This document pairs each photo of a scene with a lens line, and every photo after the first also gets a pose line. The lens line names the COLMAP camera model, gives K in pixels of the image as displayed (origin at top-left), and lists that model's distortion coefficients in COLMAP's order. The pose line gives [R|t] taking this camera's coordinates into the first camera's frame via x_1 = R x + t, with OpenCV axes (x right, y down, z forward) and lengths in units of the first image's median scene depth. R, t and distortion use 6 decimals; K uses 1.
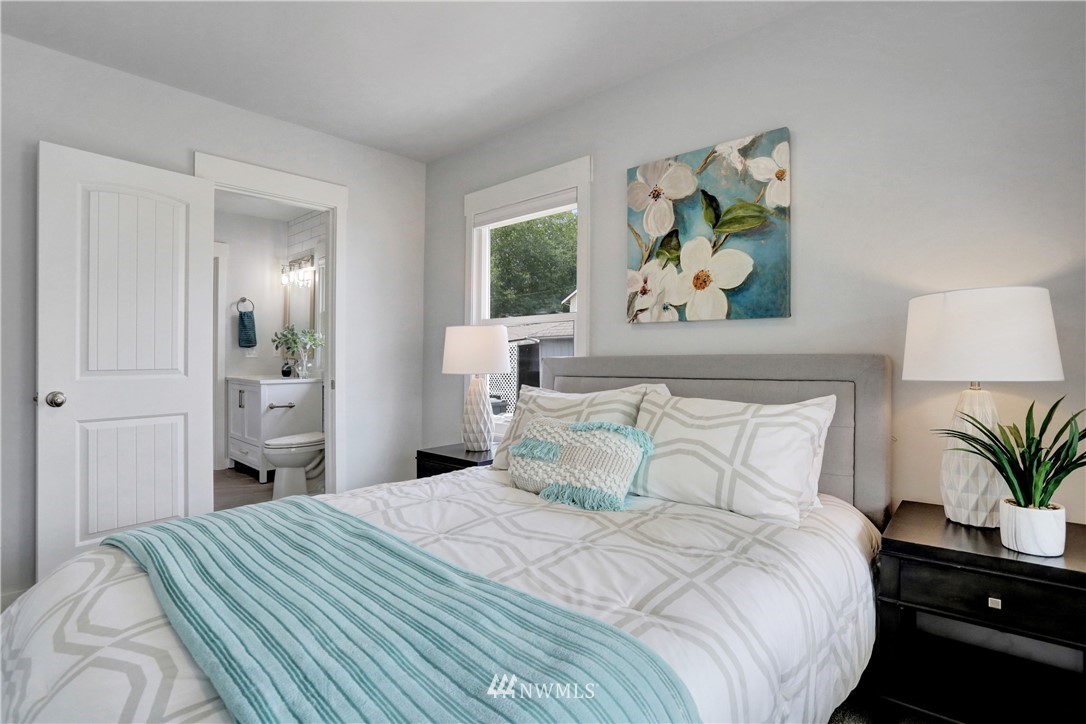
lens RADIAL K [[533.6, 0, 536.5], [0, 533.6, 361.5], [0, 0, 1]] dist [-0.079502, 0.036177]
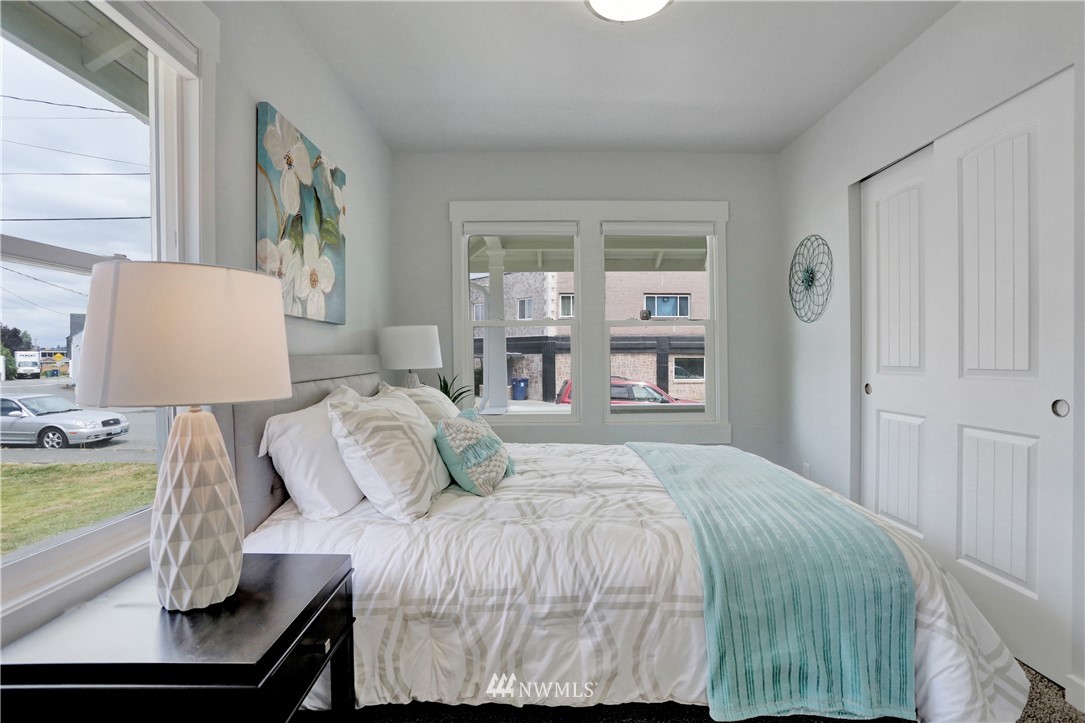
lens RADIAL K [[533.1, 0, 536.0], [0, 533.1, 361.0], [0, 0, 1]] dist [-0.079502, 0.036177]
pose [[-0.669810, -0.003328, 0.742526, -0.672116], [0.009264, 0.999875, 0.012838, -0.009415], [-0.742475, 0.015478, -0.669695, 1.318289]]
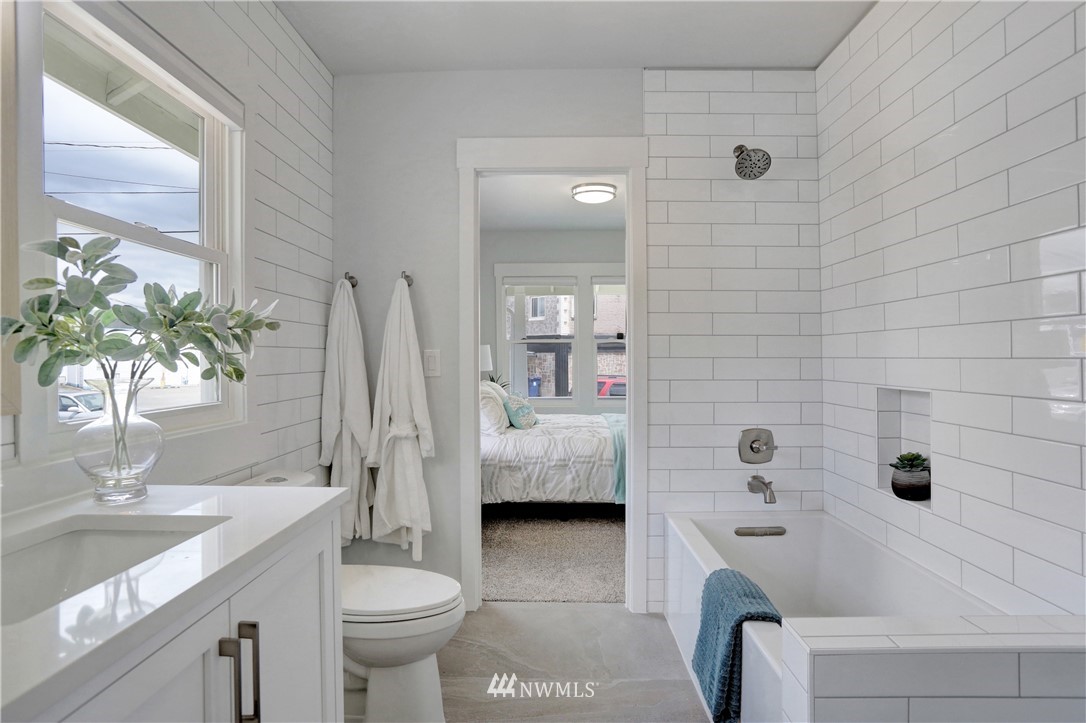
lens RADIAL K [[590.3, 0, 543.0], [0, 590.3, 361.5], [0, 0, 1]] dist [-0.044881, 0.000024]
pose [[-0.662831, -0.007899, 0.748727, -1.501850], [0.008079, 0.999811, 0.017700, -0.056655], [-0.748725, 0.017781, -0.662642, 2.072644]]
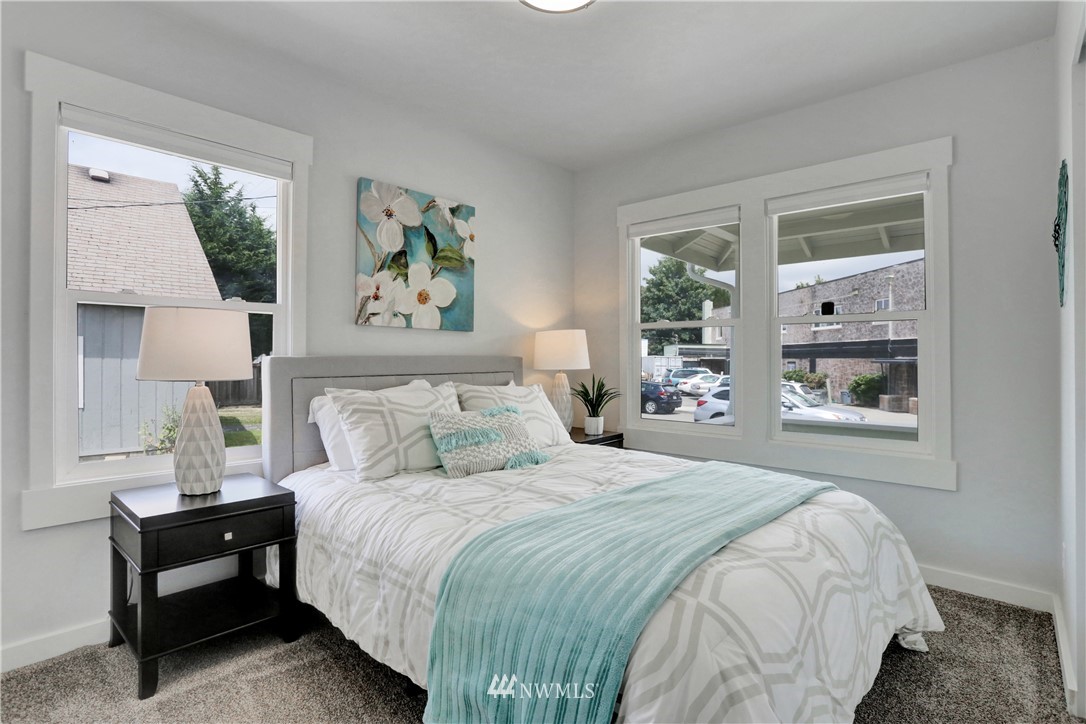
lens RADIAL K [[533.6, 0, 536.5], [0, 533.6, 361.5], [0, 0, 1]] dist [-0.079502, 0.036177]
pose [[0.011795, -0.004355, 0.999921, -0.940815], [-0.000051, 0.999991, 0.004356, -0.004283], [-0.999930, -0.000102, 0.011794, 0.697128]]
